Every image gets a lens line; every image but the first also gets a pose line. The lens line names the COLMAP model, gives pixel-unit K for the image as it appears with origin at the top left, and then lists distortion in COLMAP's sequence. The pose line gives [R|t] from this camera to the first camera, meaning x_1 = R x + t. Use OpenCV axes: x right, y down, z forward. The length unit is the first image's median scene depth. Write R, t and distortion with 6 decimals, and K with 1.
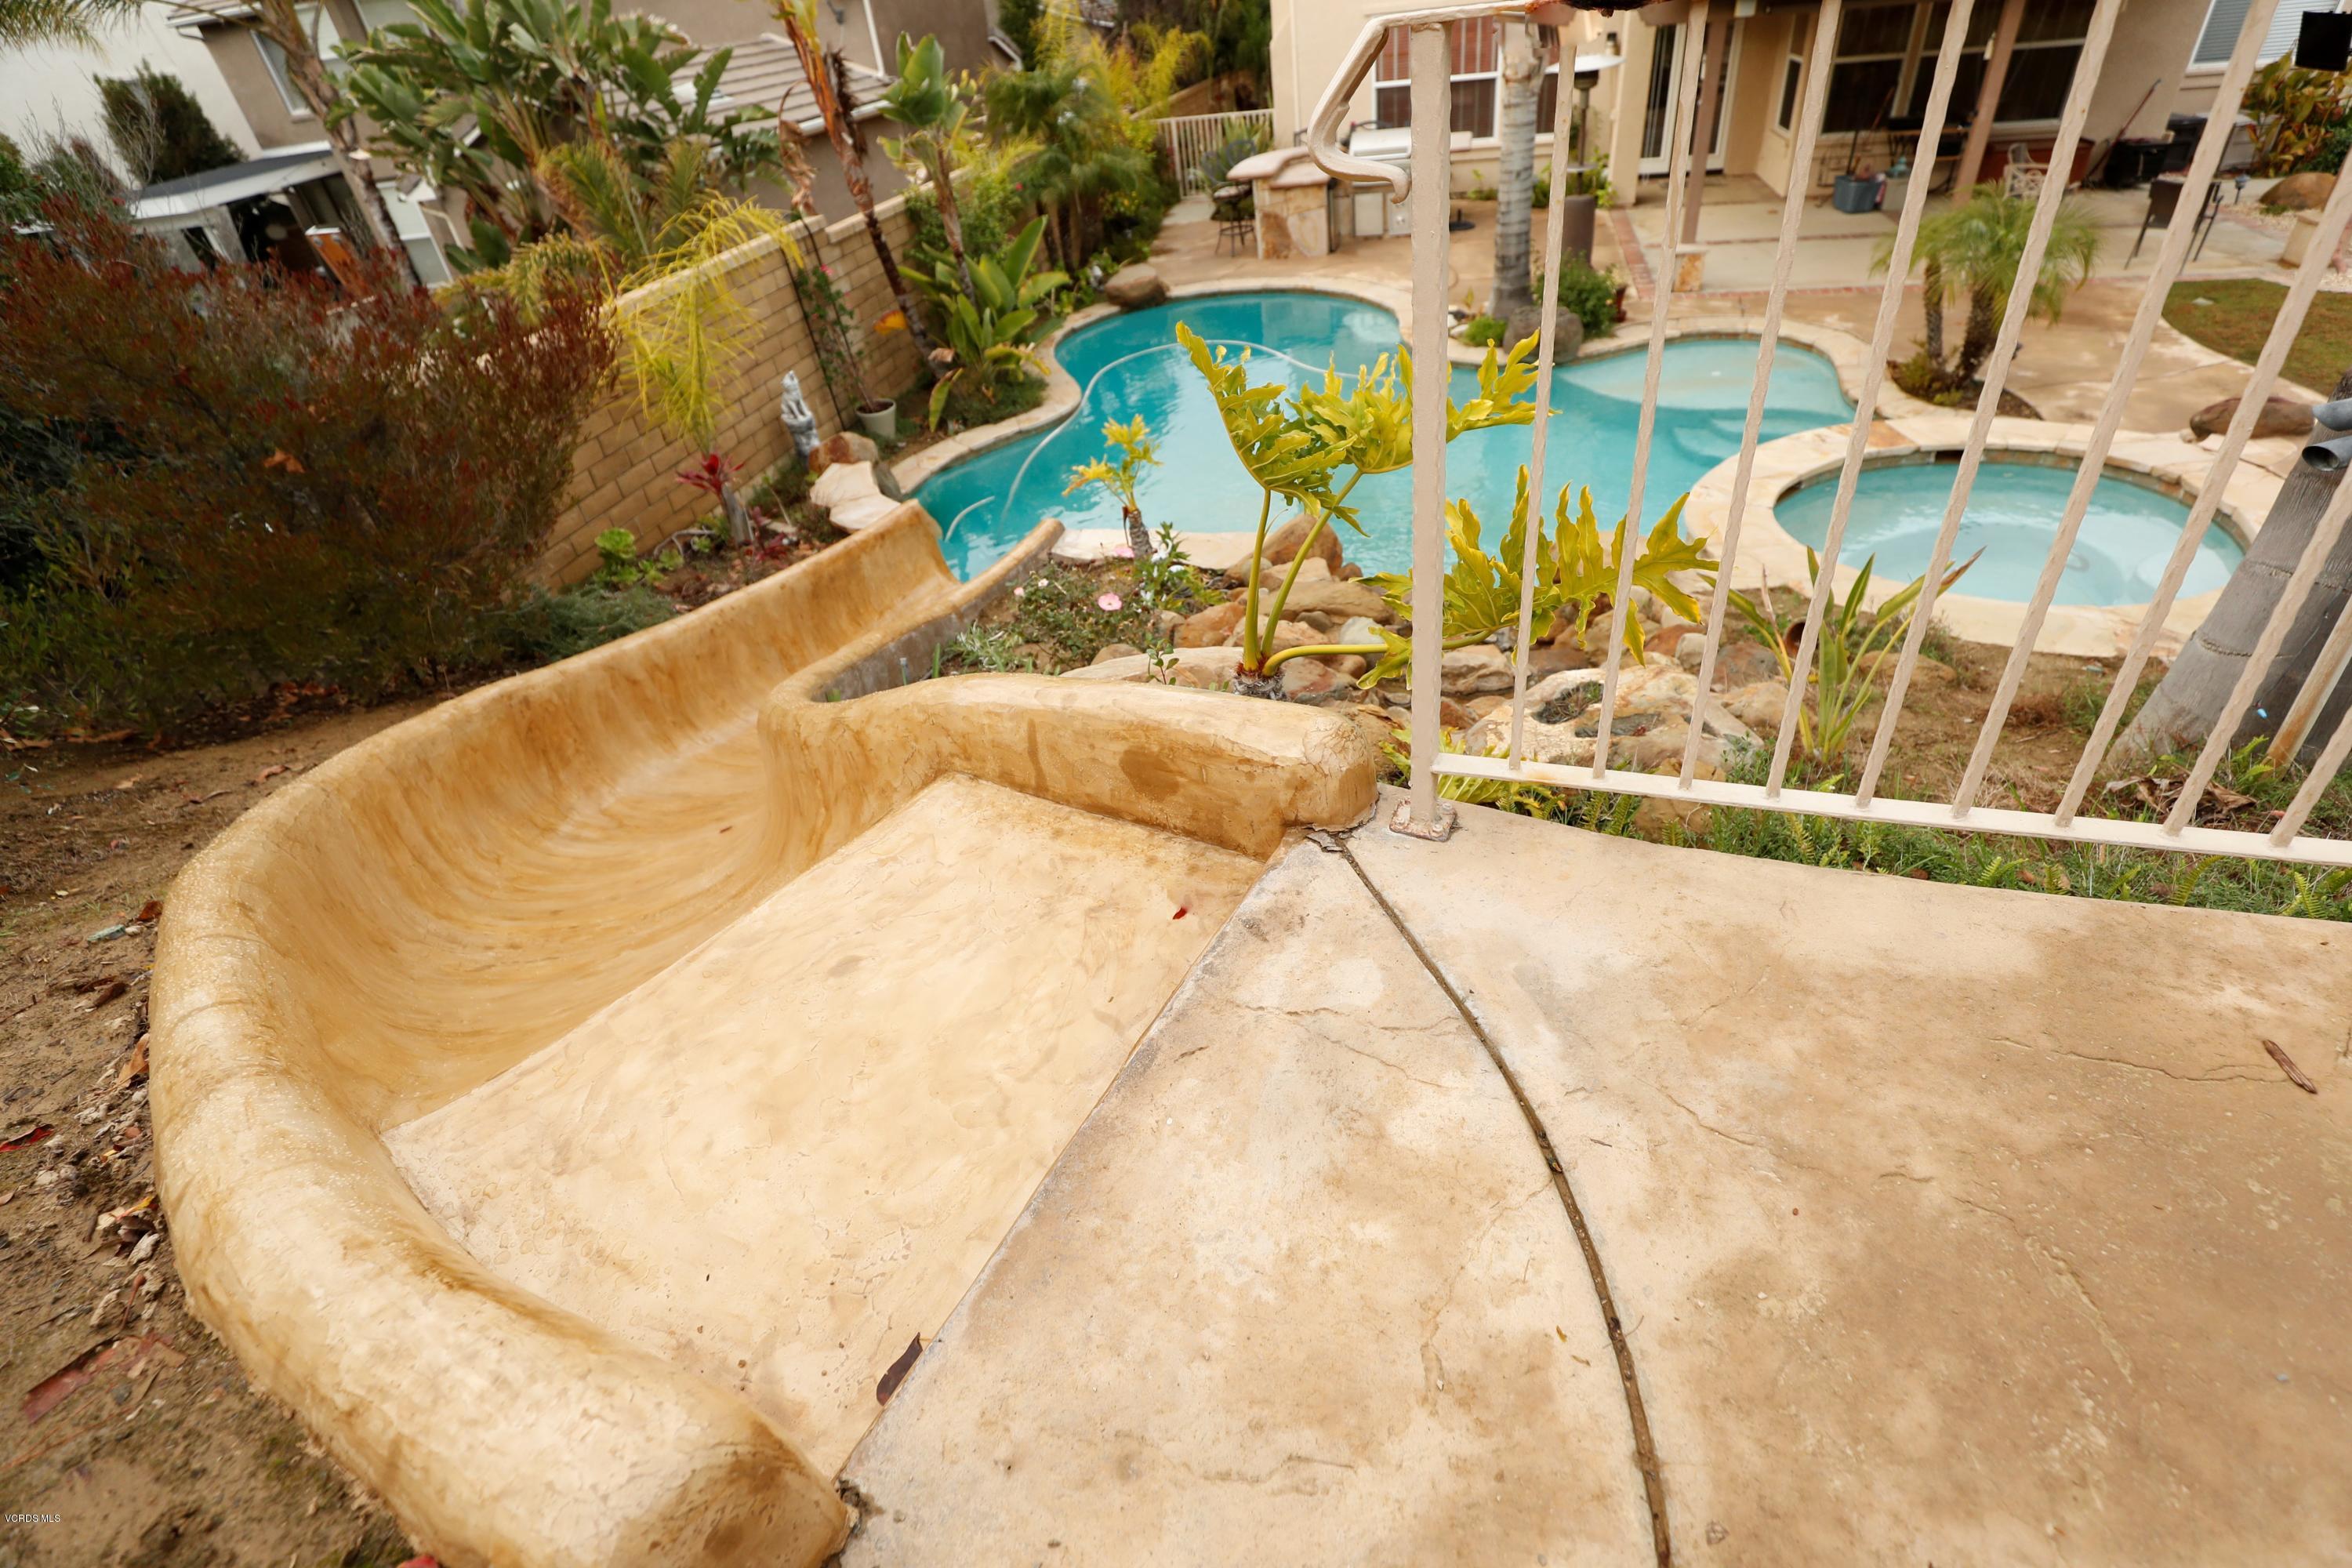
lens RADIAL K [[1057.5, 0, 1176.0], [0, 1057.5, 784.0], [0, 0, 1]] dist [-0.031832, -0.000154]
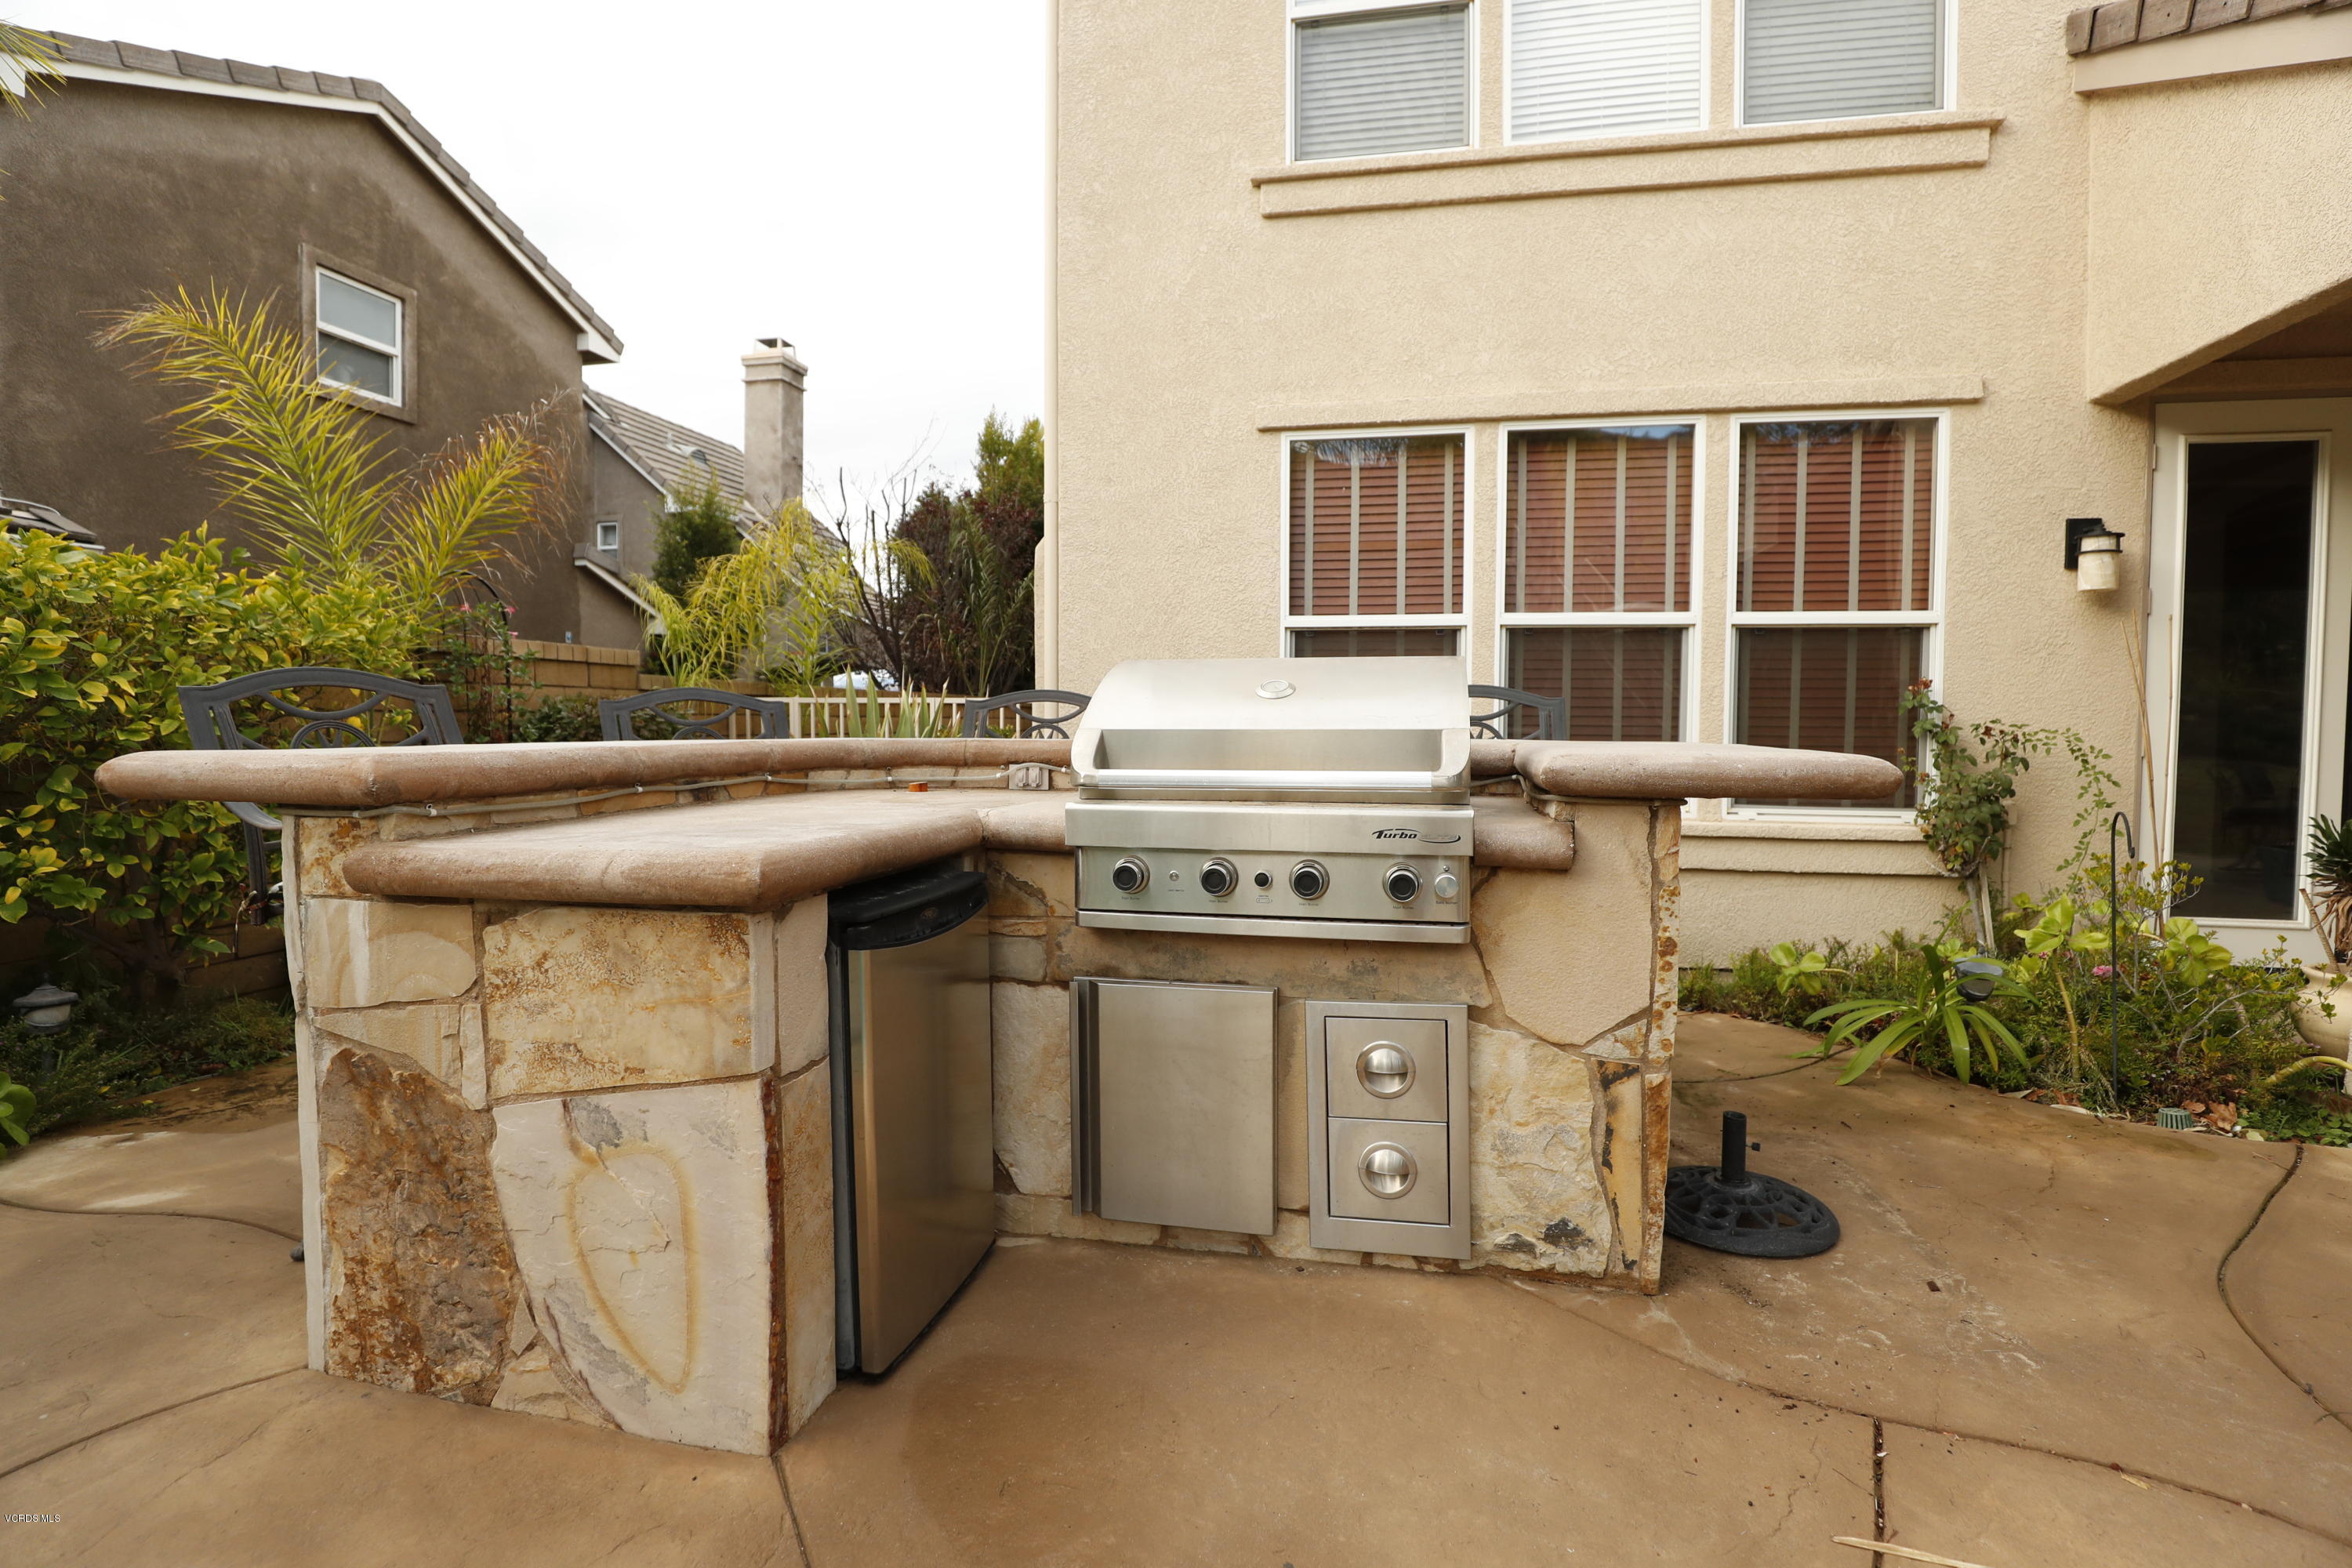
lens RADIAL K [[1057.5, 0, 1176.0], [0, 1057.5, 784.0], [0, 0, 1]] dist [-0.031832, -0.000154]
pose [[0.992290, 0.115304, 0.045448, 0.256339], [-0.070739, 0.828011, -0.556231, -0.744869], [-0.101767, 0.548728, 0.829784, 1.269047]]
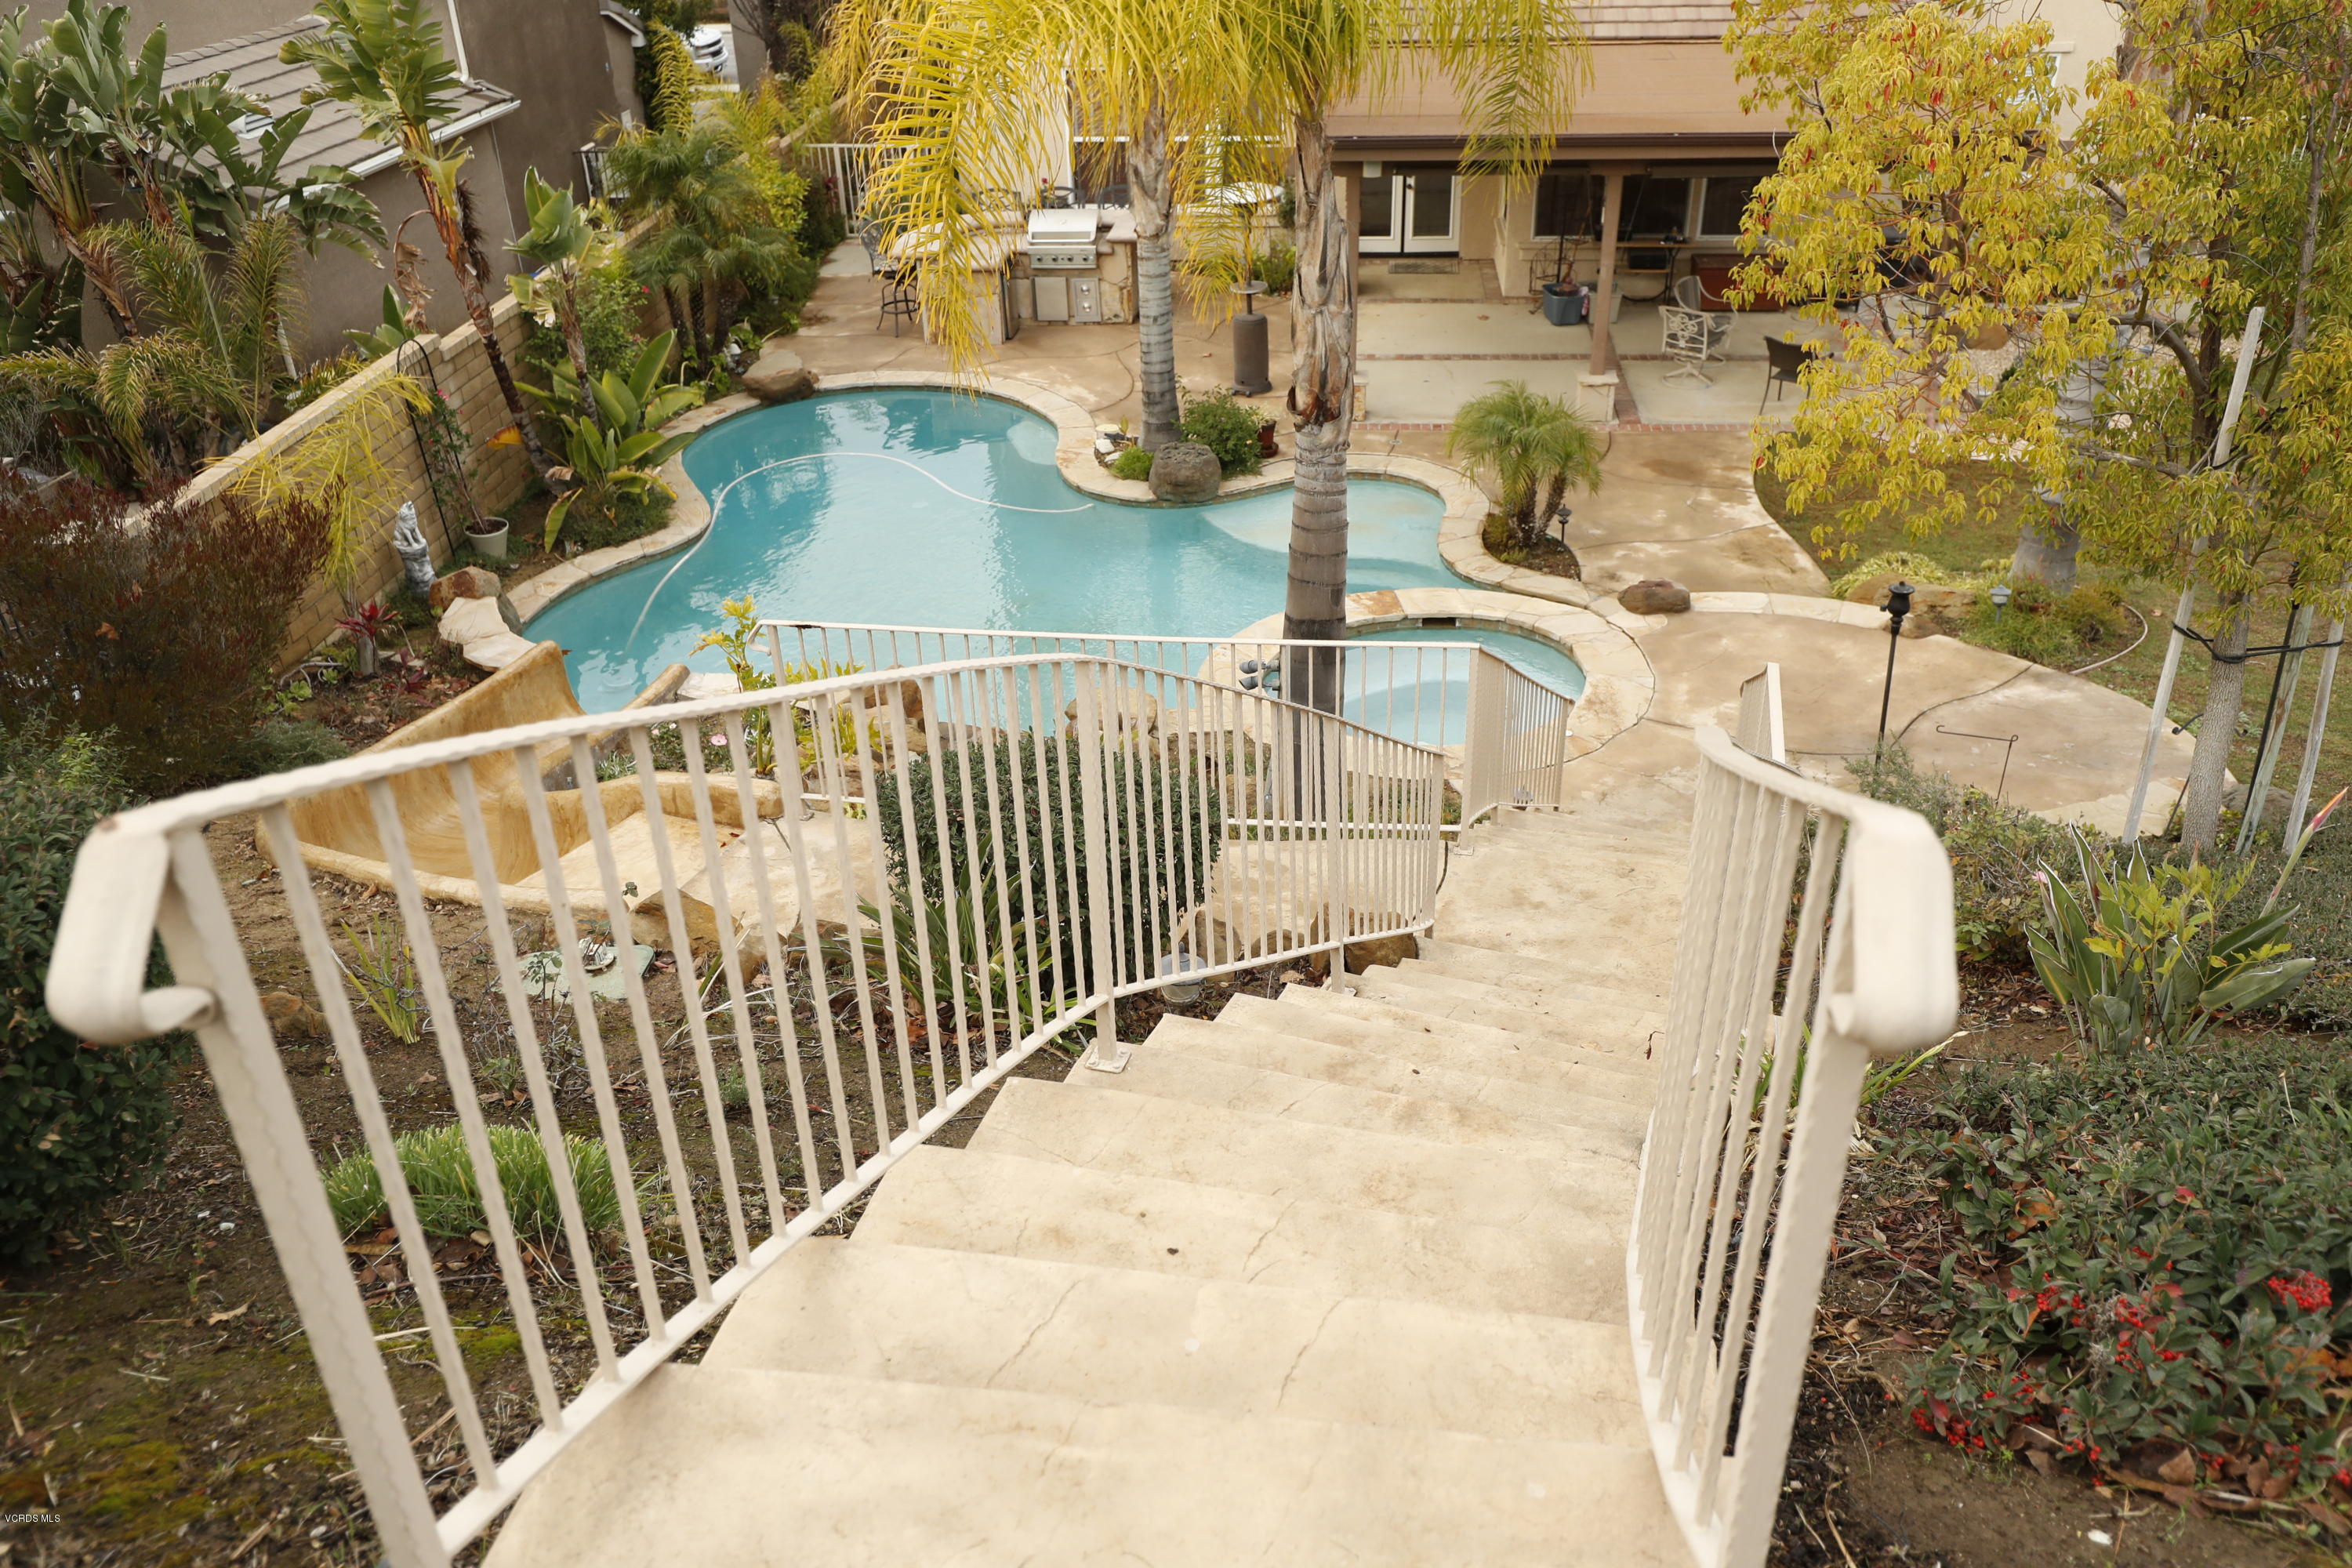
lens RADIAL K [[1727.5, 0, 1176.0], [0, 1727.5, 784.0], [0, 0, 1]] dist [0.001617, 0.002218]
pose [[0.985591, 0.003763, 0.169106, 0.063493], [0.019041, 0.990930, -0.133026, 0.089304], [-0.168073, 0.134329, 0.976579, -0.585588]]
